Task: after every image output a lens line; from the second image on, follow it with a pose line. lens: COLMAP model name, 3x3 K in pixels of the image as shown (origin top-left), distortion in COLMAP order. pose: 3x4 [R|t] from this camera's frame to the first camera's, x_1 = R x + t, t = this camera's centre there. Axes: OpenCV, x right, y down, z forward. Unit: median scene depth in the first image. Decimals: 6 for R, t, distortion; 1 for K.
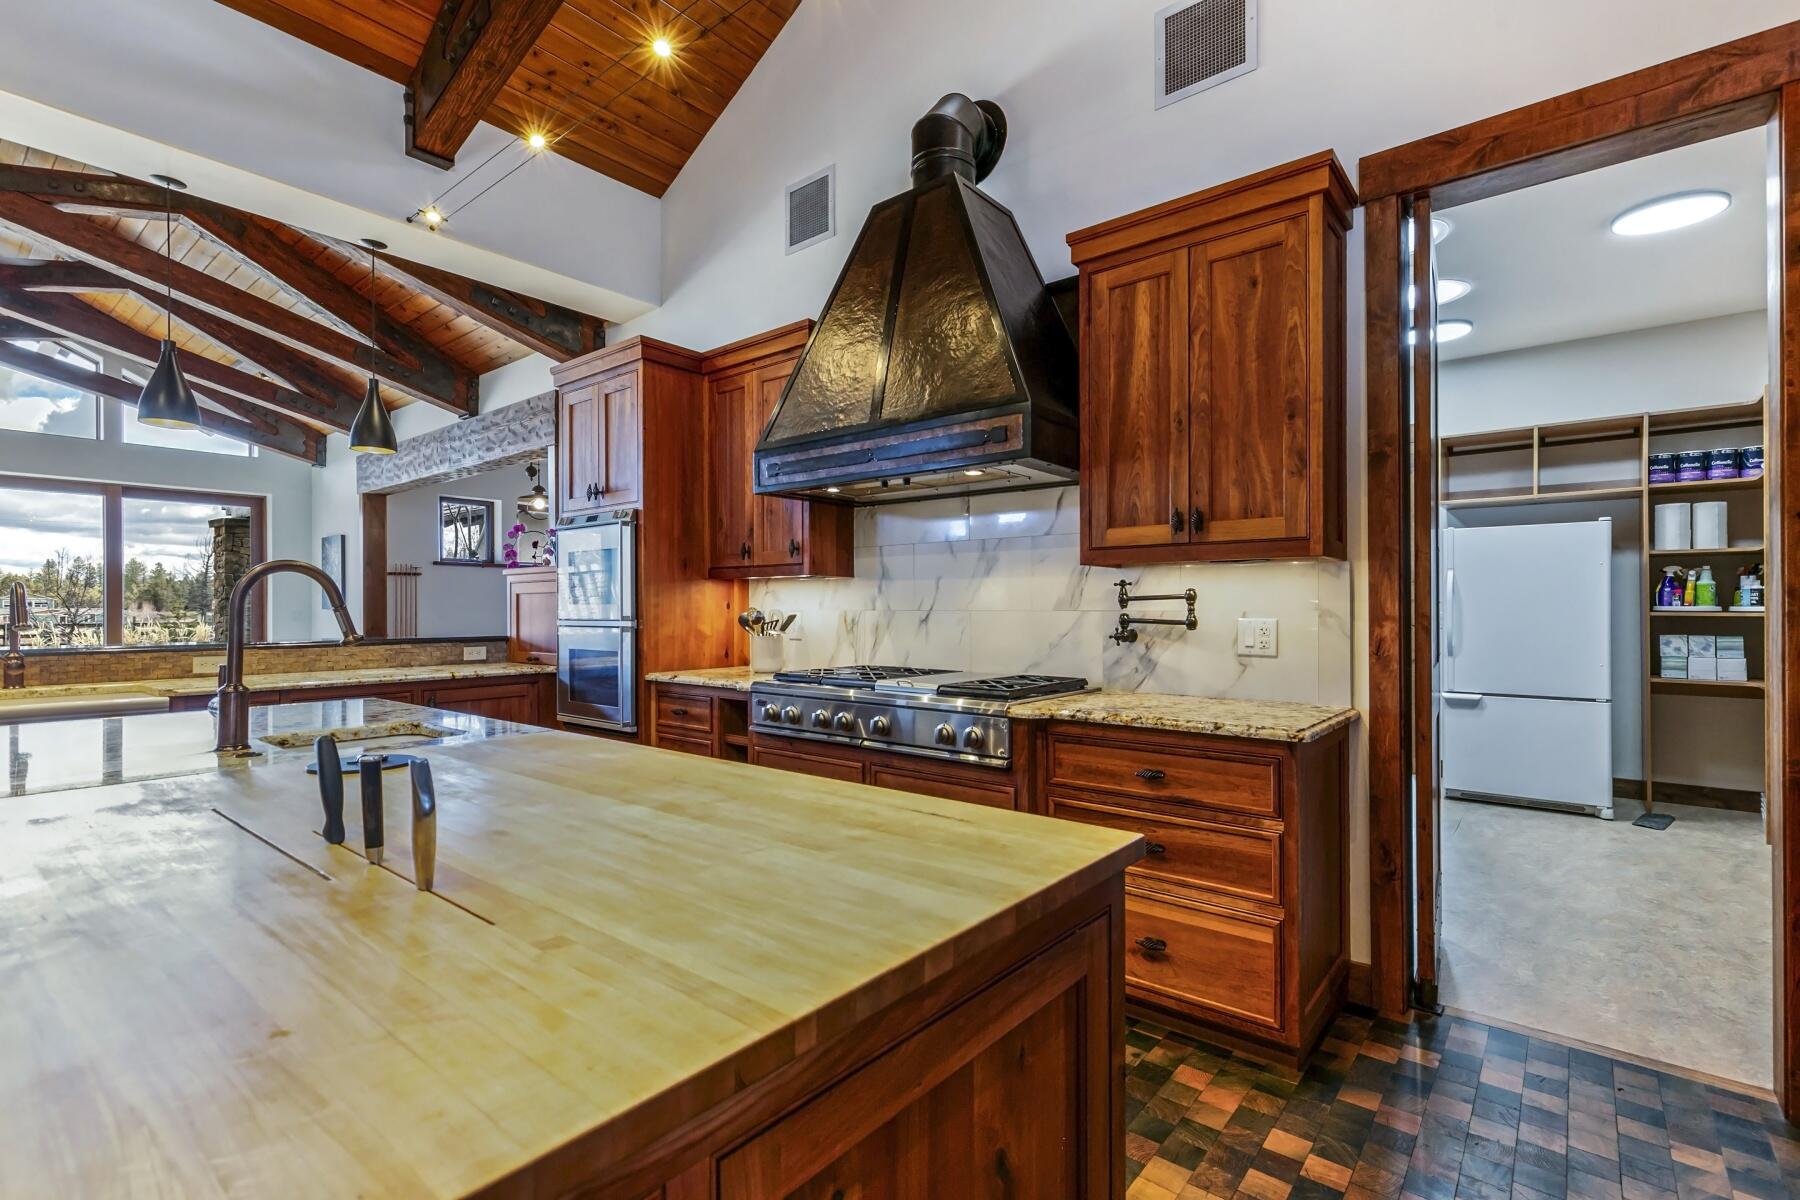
lens RADIAL K [[805.0, 0, 874.7], [0, 805.0, 608.6], [0, 0, 1]] dist [0.000885, 0.000017]
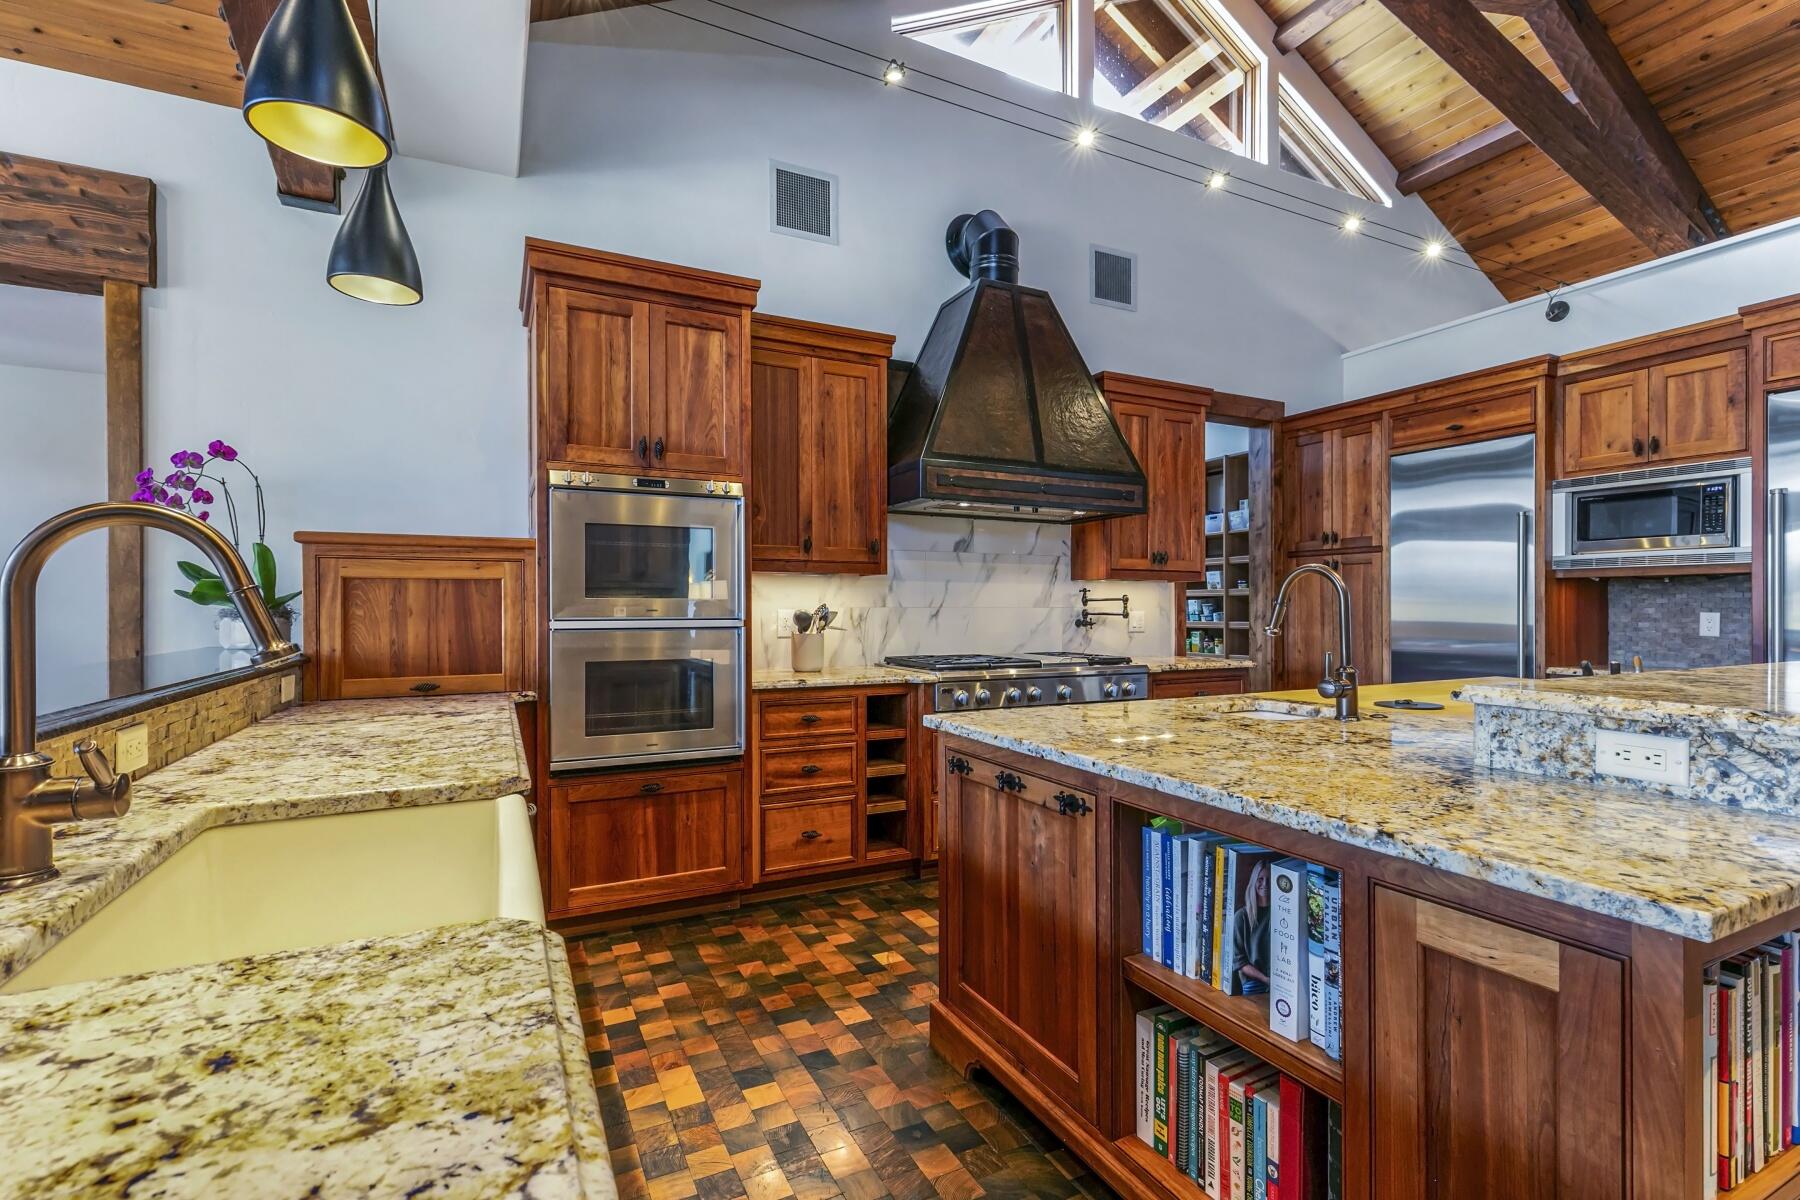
lens RADIAL K [[794.9, 0, 913.7], [0, 794.9, 594.5], [0, 0, 1]] dist [0.010091, -0.000111]
pose [[0.405680, 0.015182, 0.913889, -0.992096], [-0.003687, 0.999881, -0.014973, 0.001421], [-0.914008, 0.002705, 0.405687, 0.519872]]
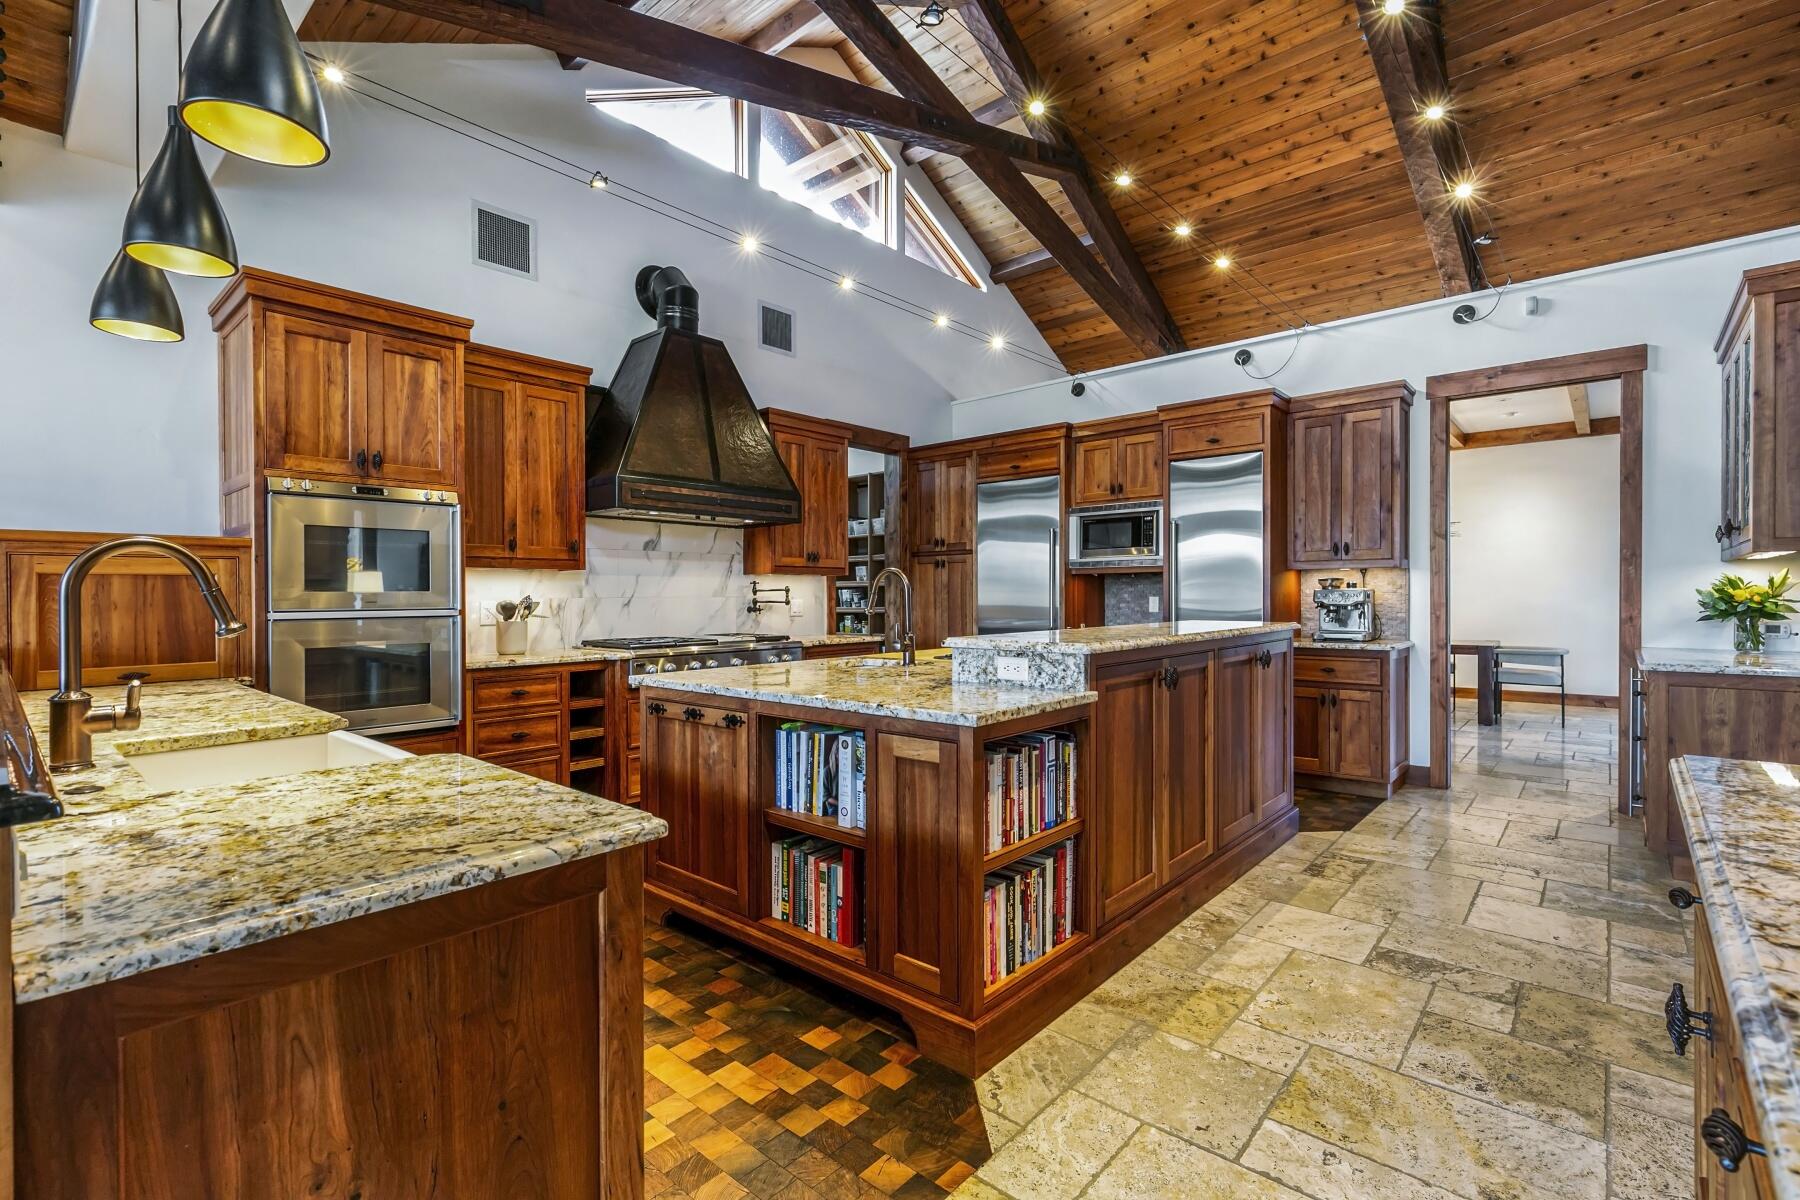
lens RADIAL K [[792.4, 0, 893.7], [0, 792.4, 582.8], [0, 0, 1]] dist [0.003291, 0.000115]
pose [[0.046792, 0.016049, 0.998776, -1.248397], [0.003875, 0.999860, -0.016248, 0.001168], [-0.998897, 0.004631, 0.046723, 0.443432]]
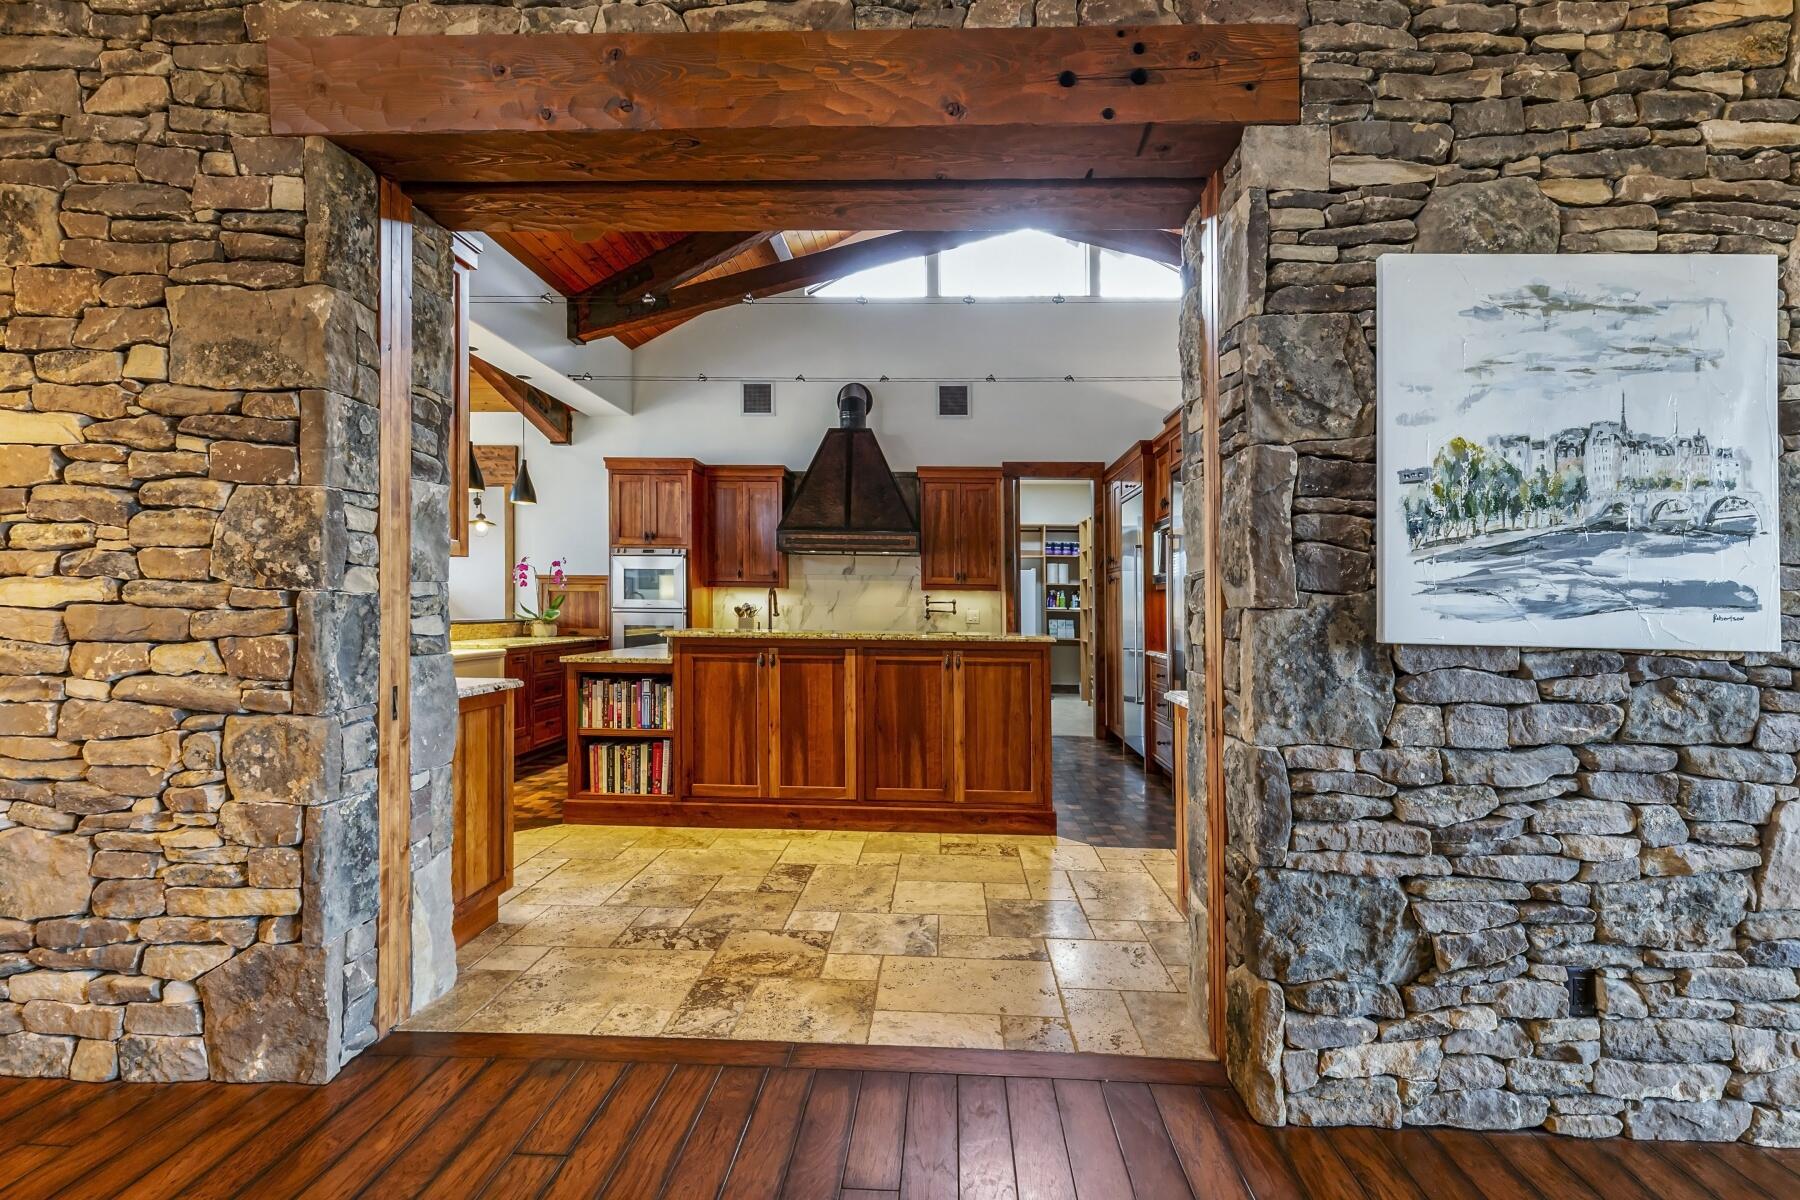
lens RADIAL K [[792.4, 0, 893.7], [0, 792.4, 582.8], [0, 0, 1]] dist [0.003291, 0.000115]
pose [[0.801664, 0.030099, 0.597017, -1.027812], [-0.016823, 0.999472, -0.027800, -0.002249], [-0.597539, 0.012243, 0.801747, -0.781311]]
